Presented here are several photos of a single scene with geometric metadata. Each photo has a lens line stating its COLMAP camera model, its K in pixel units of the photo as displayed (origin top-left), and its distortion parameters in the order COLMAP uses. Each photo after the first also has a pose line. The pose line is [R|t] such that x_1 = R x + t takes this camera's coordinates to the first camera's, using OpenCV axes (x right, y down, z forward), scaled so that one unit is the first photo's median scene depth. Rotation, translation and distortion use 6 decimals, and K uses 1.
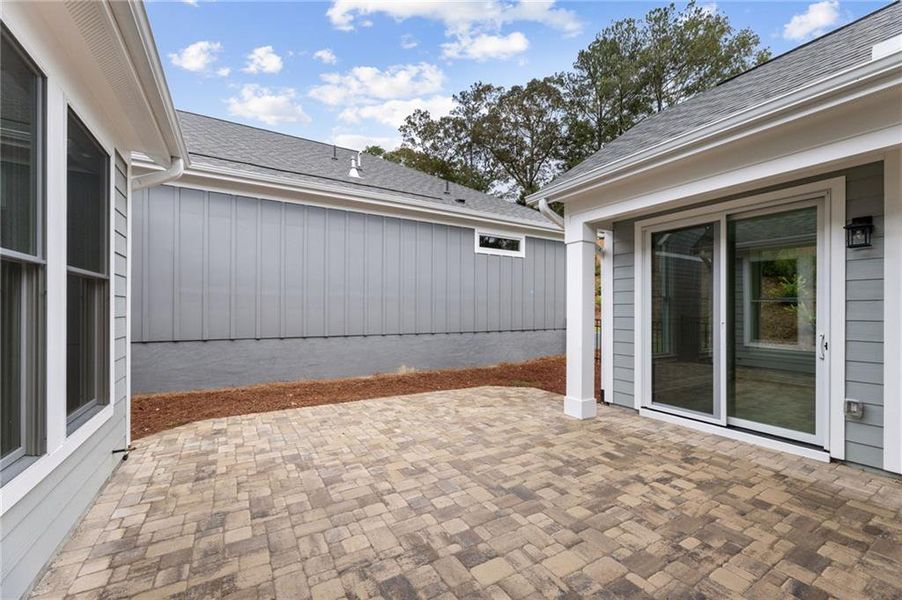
lens RADIAL K [[368.4, 0, 449.9], [0, 368.4, 305.5], [0, 0, 1]] dist [-0.000747, 0.000020]
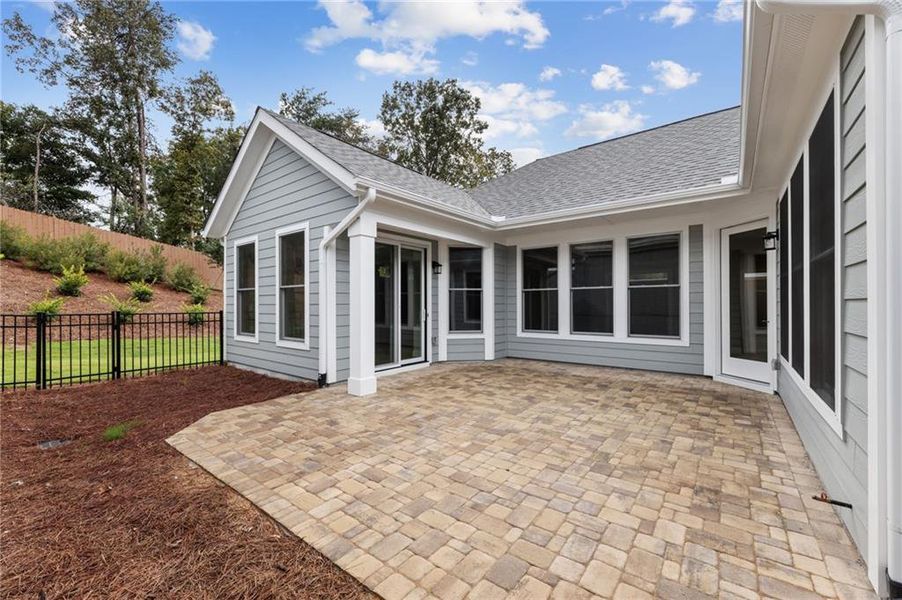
lens RADIAL K [[368.4, 0, 449.9], [0, 368.4, 305.5], [0, 0, 1]] dist [-0.000747, 0.000020]
pose [[-0.373188, -0.006670, 0.927732, -1.041244], [-0.009630, 0.999948, 0.003316, 0.038427], [-0.927706, -0.007696, -0.373233, 1.585550]]
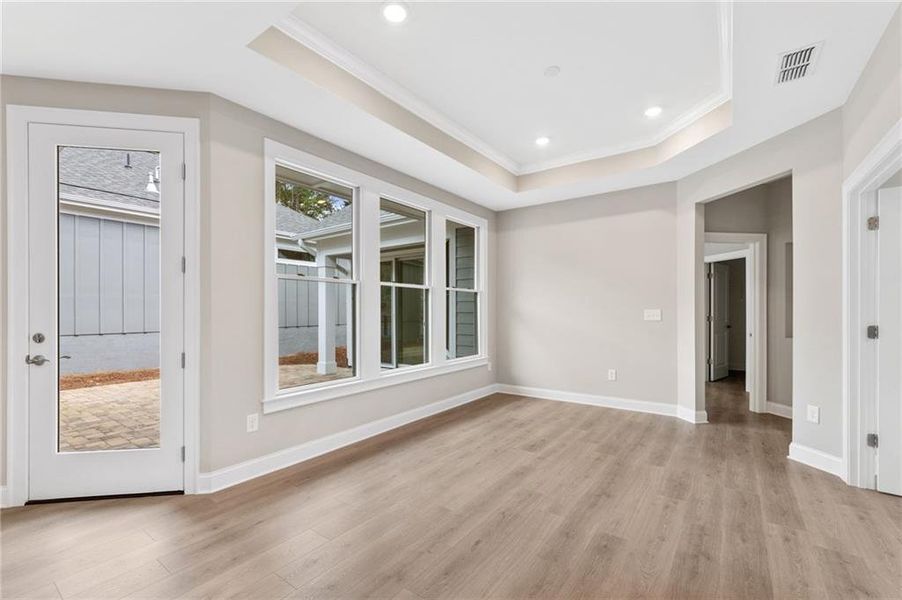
lens RADIAL K [[386.0, 0, 448.7], [0, 386.0, 312.2], [0, 0, 1]] dist [0.001939, 0.000321]
pose [[0.916371, -0.007986, 0.400251, 0.224150], [0.001677, 0.999869, 0.016110, 0.002917], [-0.400328, -0.014092, 0.916264, -1.059677]]
